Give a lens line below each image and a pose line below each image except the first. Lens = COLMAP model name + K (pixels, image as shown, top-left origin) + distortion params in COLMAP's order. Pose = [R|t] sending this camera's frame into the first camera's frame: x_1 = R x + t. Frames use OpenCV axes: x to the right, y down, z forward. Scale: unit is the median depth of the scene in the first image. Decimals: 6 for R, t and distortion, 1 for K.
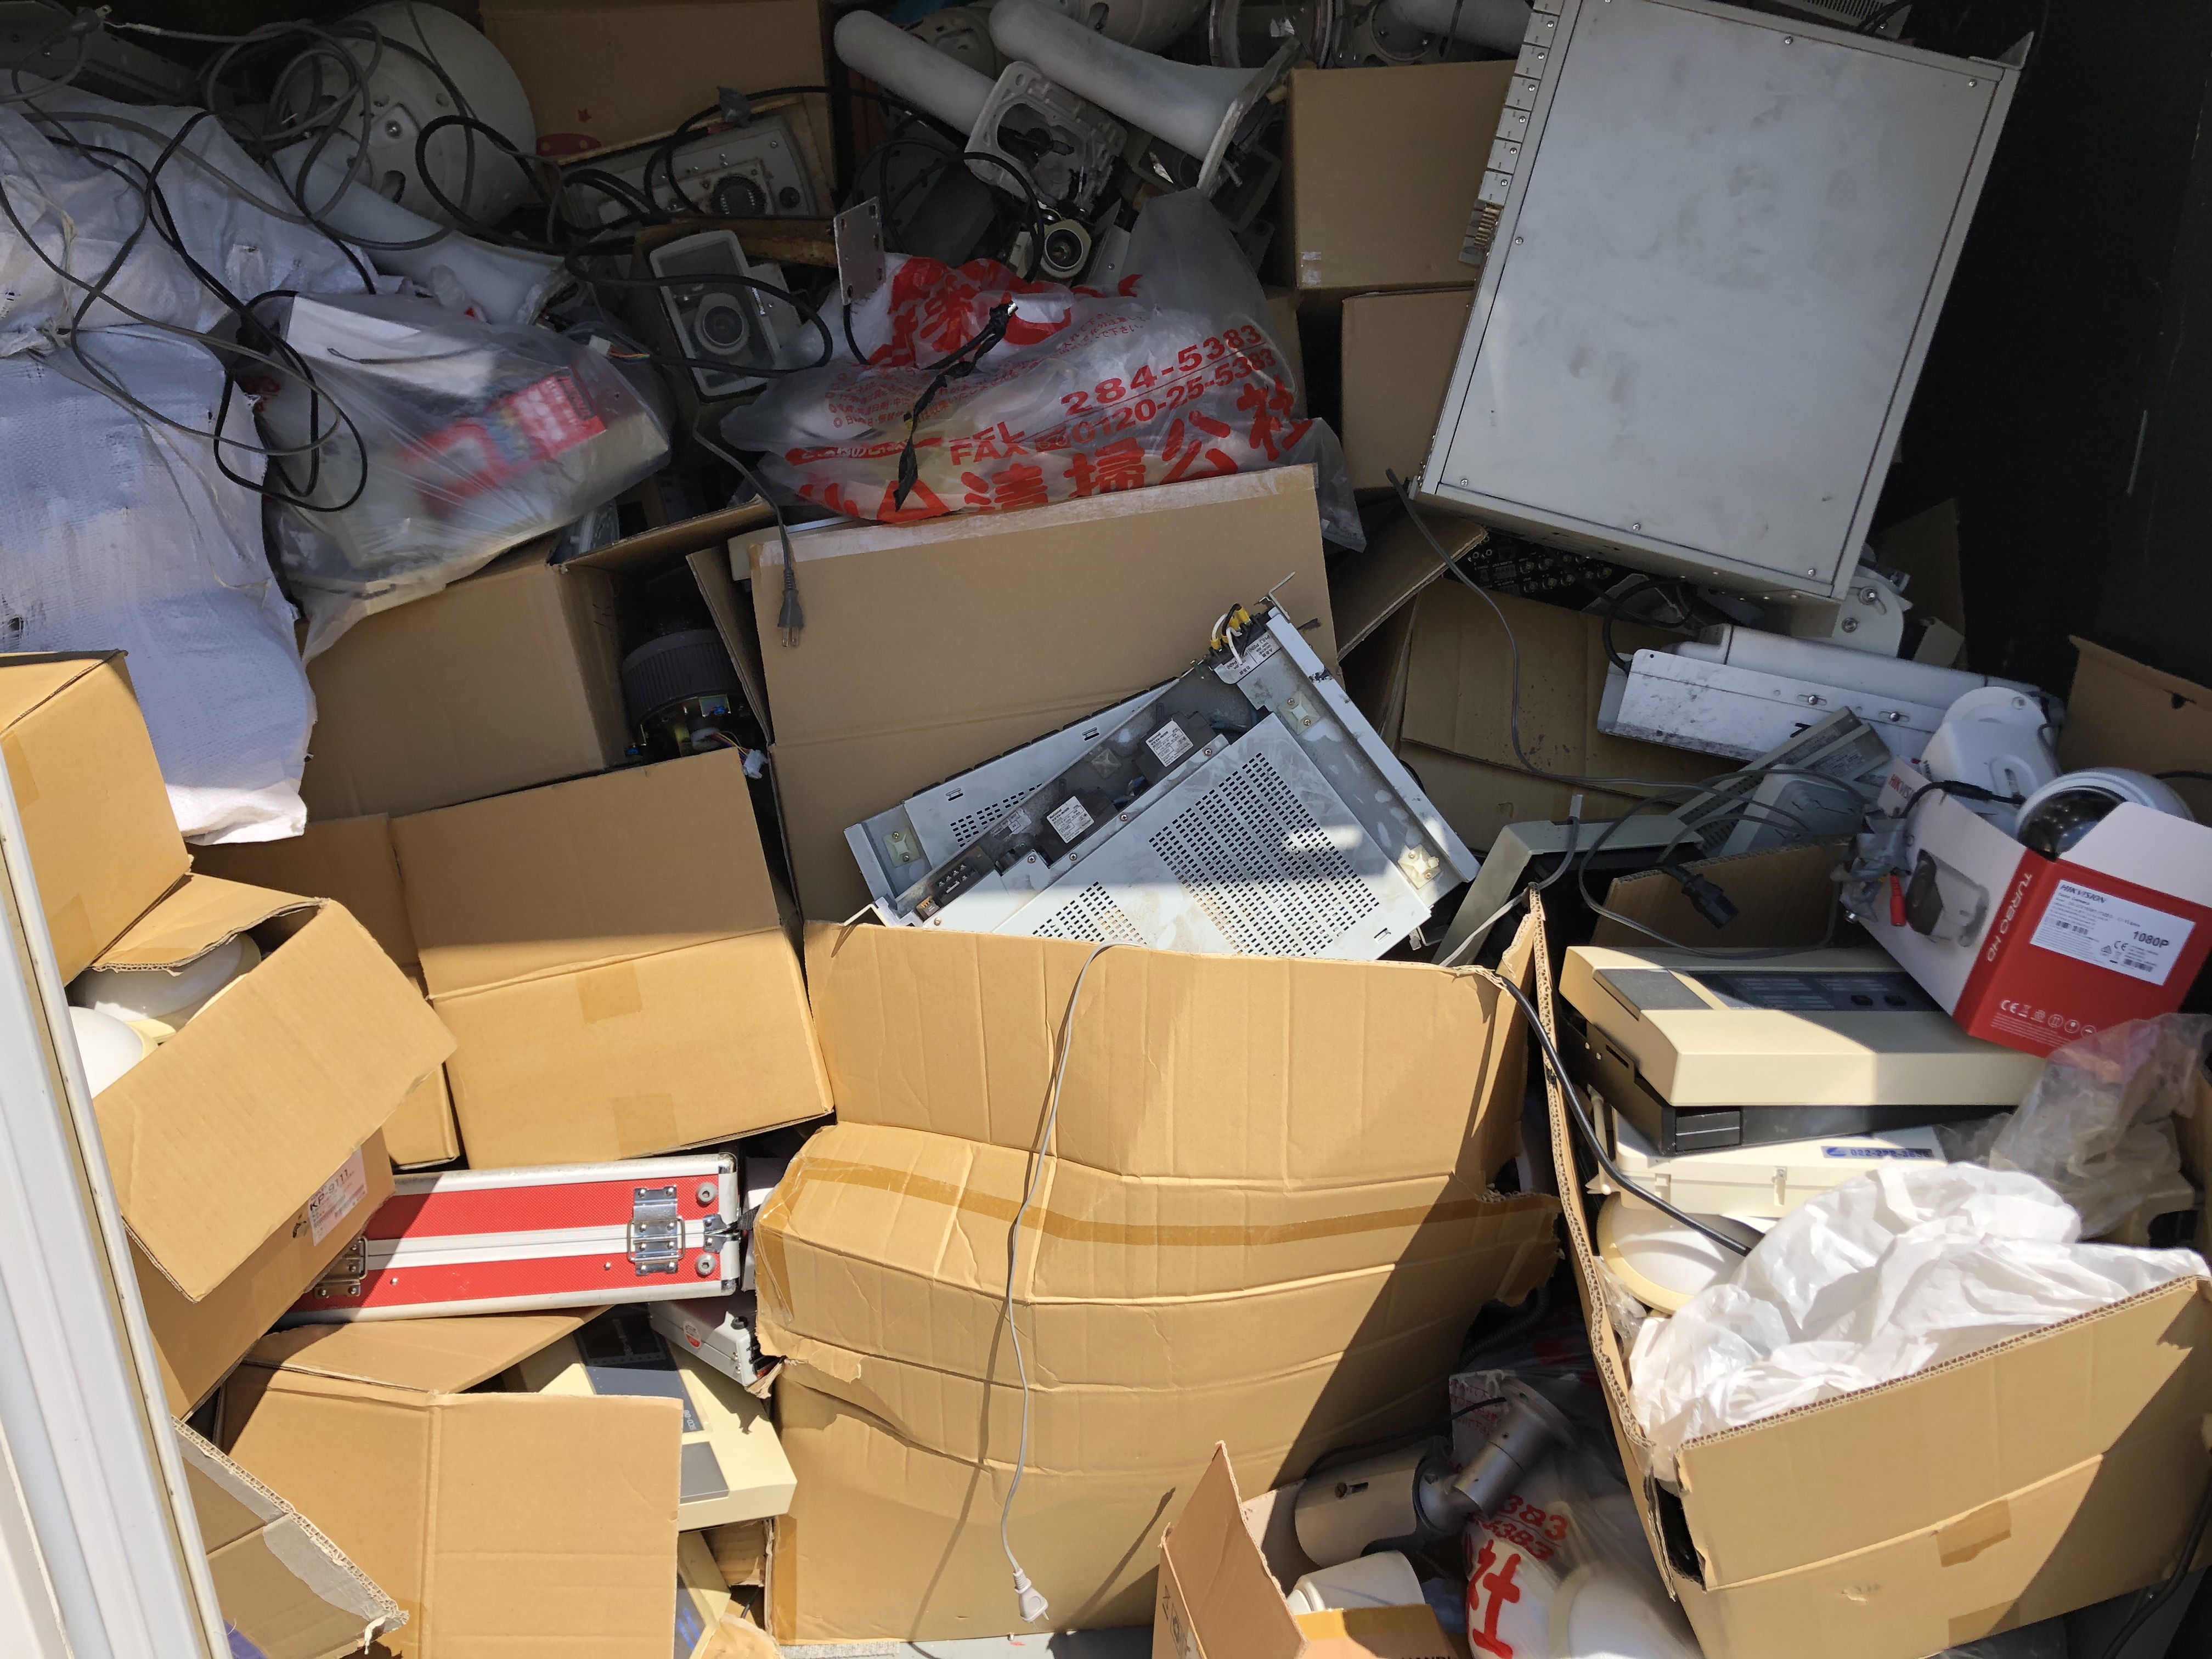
lens RADIAL K [[1845.3, 0, 1106.0], [0, 1845.3, 829.5], [0, 0, 1]] dist [0.020558, -0.006263]
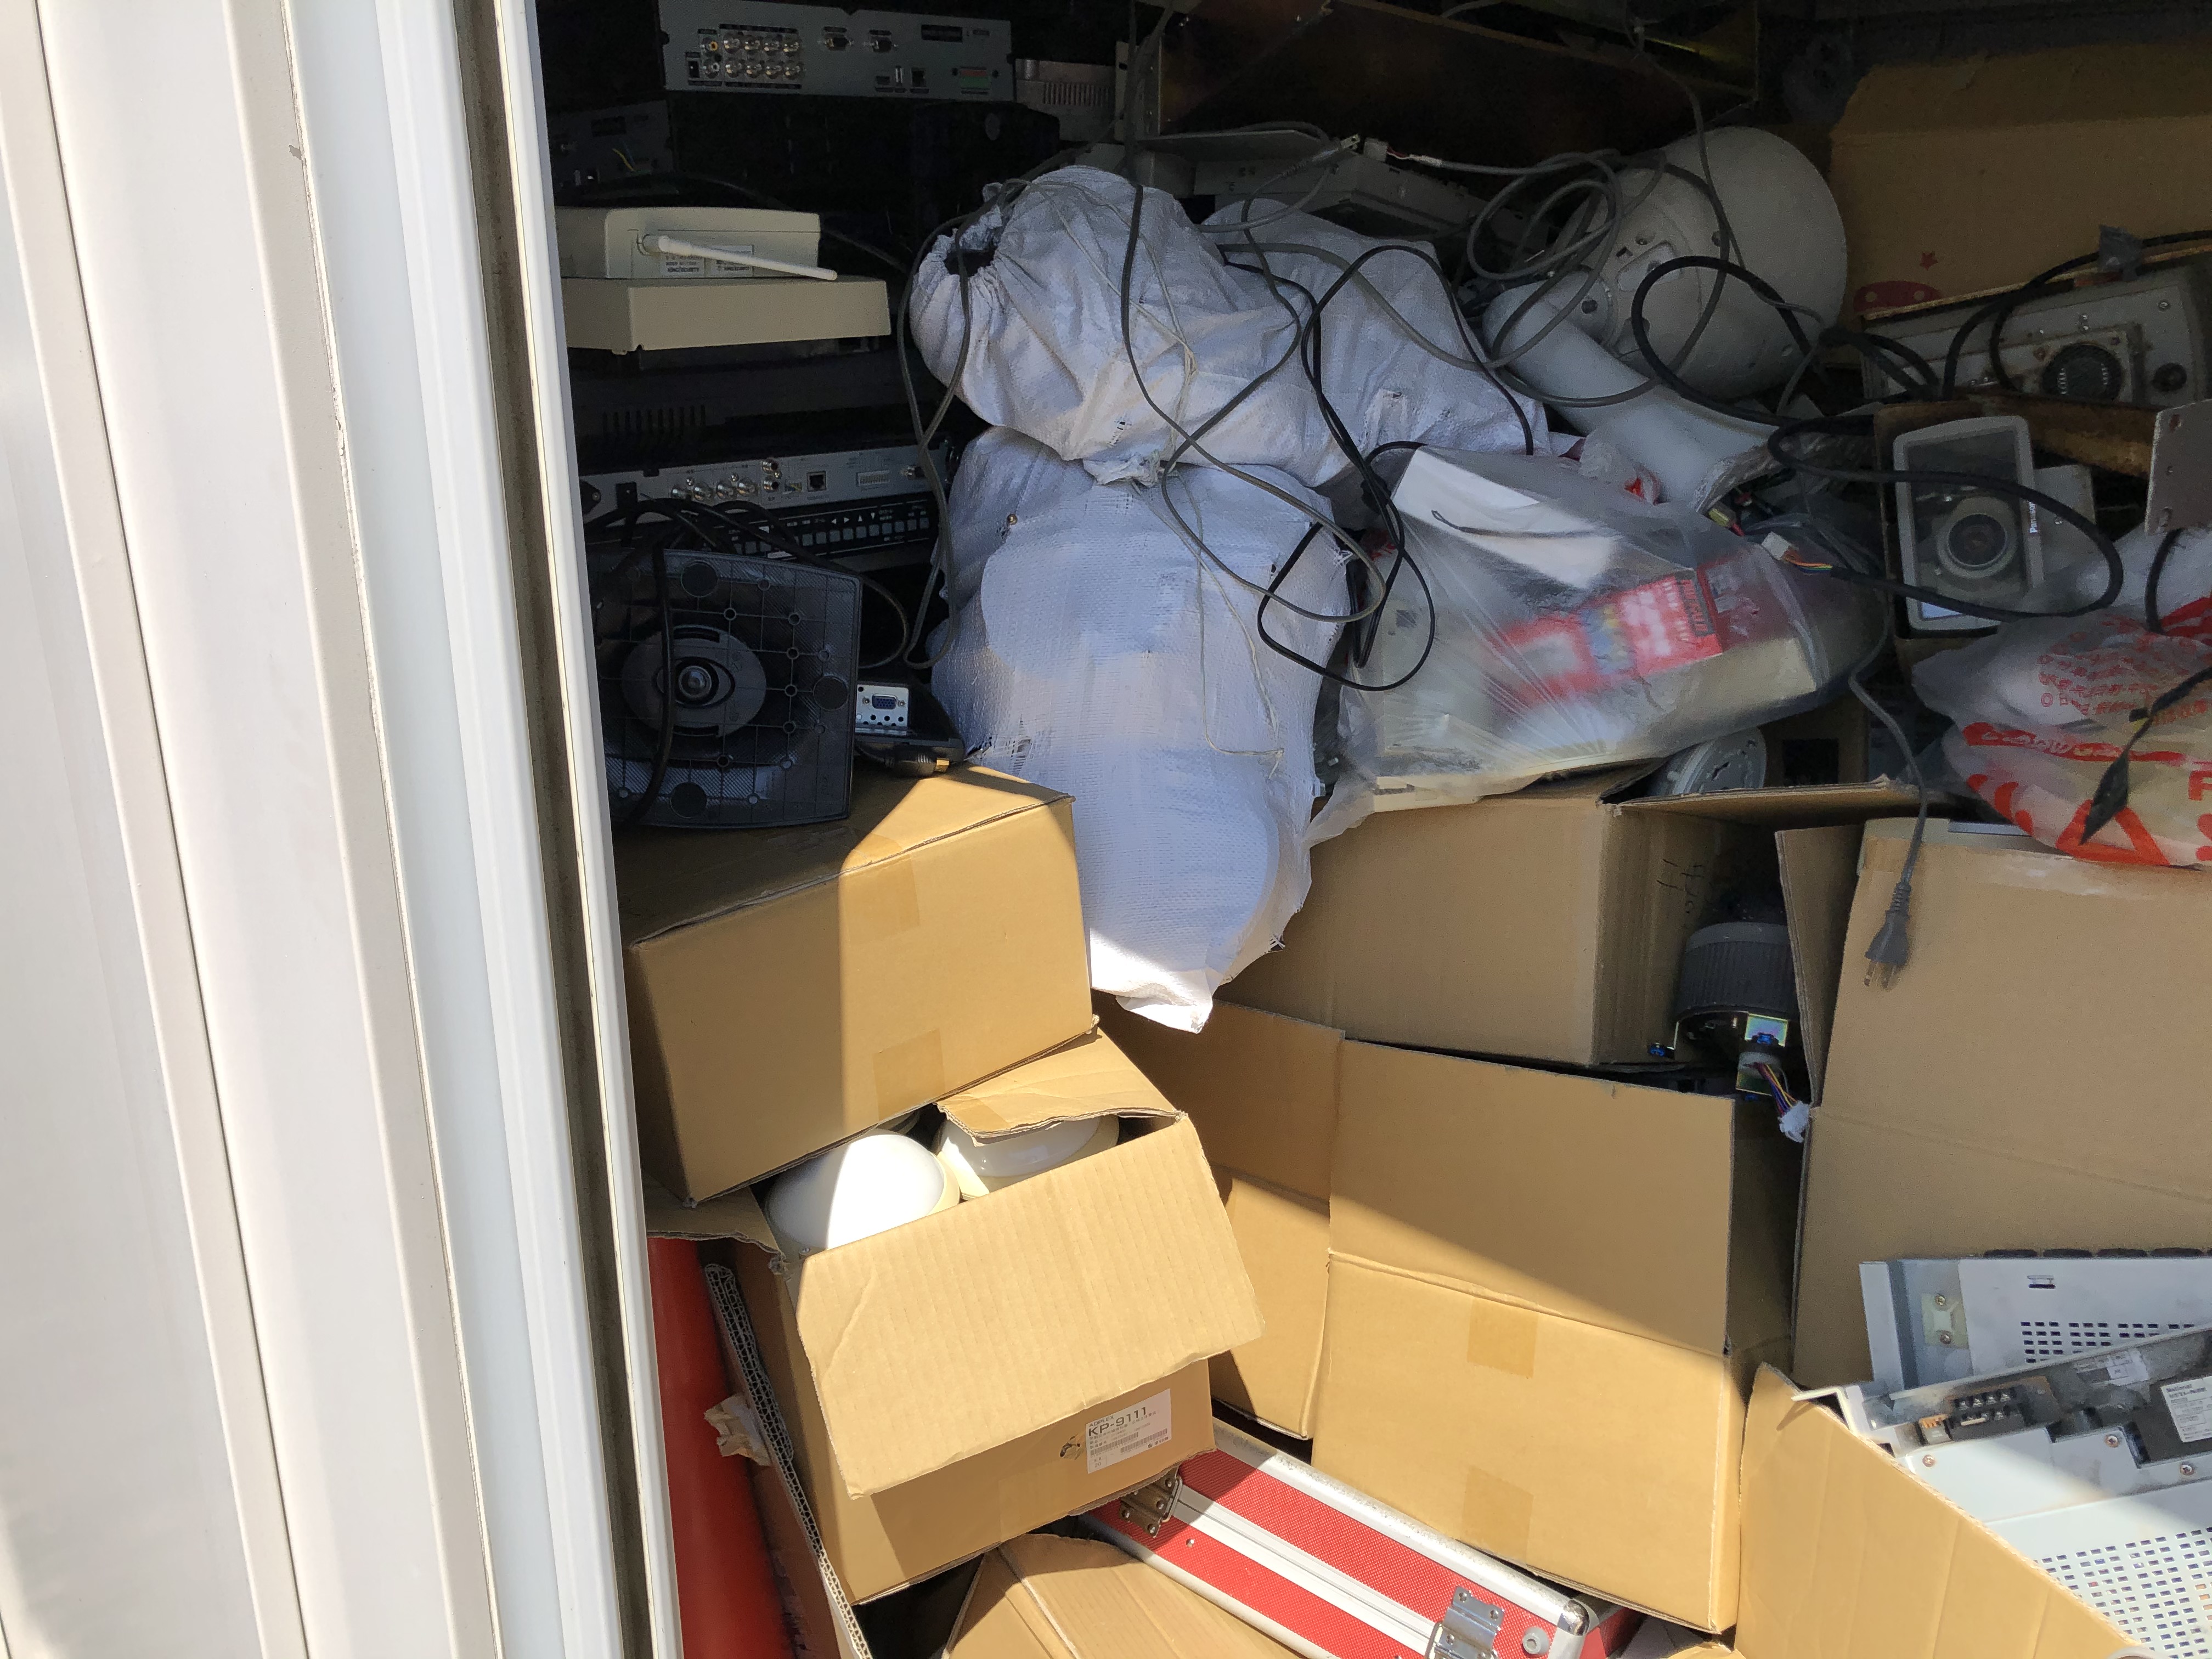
lens RADIAL K [[1845.3, 0, 1106.0], [0, 1845.3, 829.5], [0, 0, 1]] dist [0.020558, -0.006263]
pose [[0.666131, 0.243340, -0.705021, 0.122953], [-0.292904, 0.954685, 0.052766, -0.111509], [0.685913, 0.171355, 0.707220, 0.290160]]
